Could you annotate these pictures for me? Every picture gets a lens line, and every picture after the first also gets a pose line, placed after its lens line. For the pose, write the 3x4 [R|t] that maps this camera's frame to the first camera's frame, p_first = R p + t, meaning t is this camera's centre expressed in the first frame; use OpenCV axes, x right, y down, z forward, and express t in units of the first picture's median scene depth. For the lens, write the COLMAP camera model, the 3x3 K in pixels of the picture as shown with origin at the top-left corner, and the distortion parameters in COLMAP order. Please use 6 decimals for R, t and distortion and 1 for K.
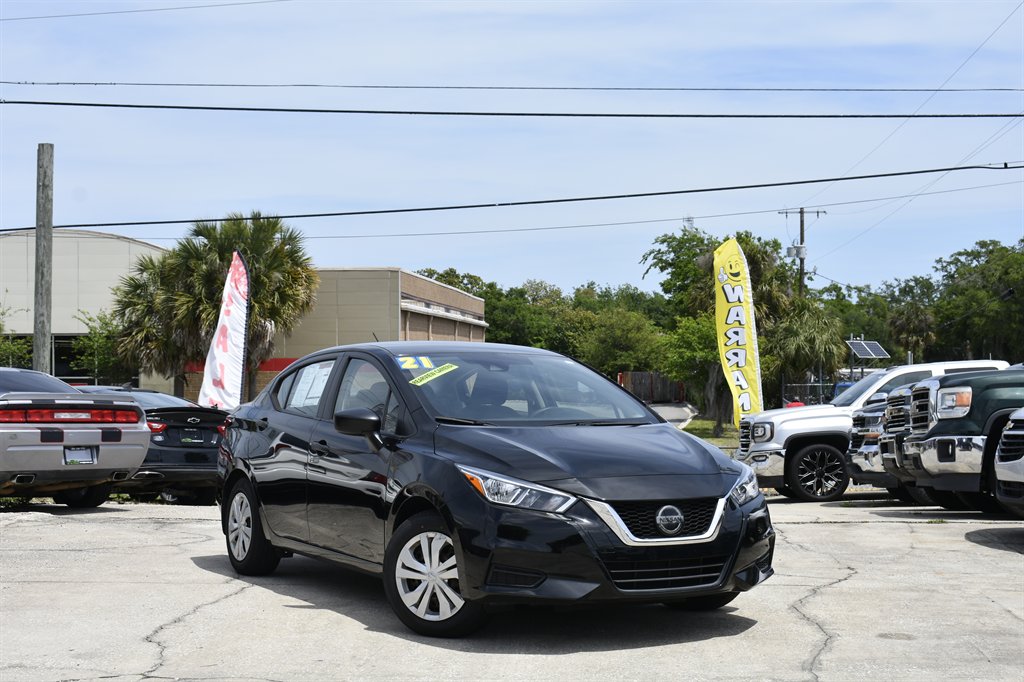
lens RADIAL K [[1599.3, 0, 516.0], [0, 1599.3, 343.9], [0, 0, 1]] dist [-0.033838, 0.000000]
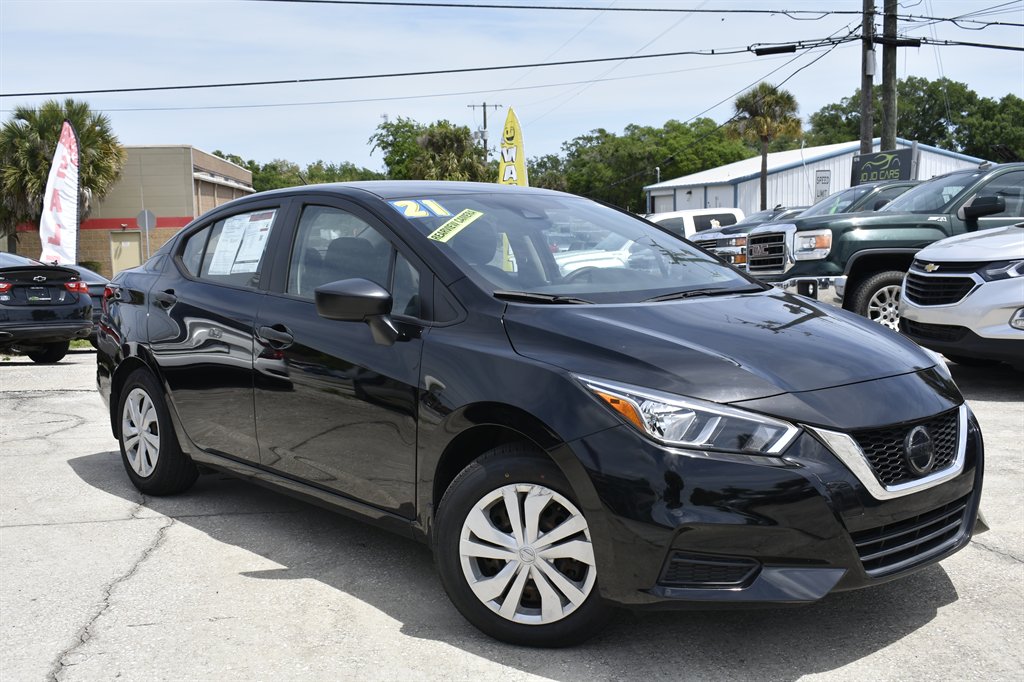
lens RADIAL K [[1125.4, 0, 528.3], [0, 1125.4, 353.5], [0, 0, 1]] dist [-0.019358, 0.000000]
pose [[0.974802, -0.043978, 0.218692, -0.071896], [0.014734, 0.990926, 0.133596, 0.005548], [-0.222583, -0.127007, 0.966605, 0.297304]]
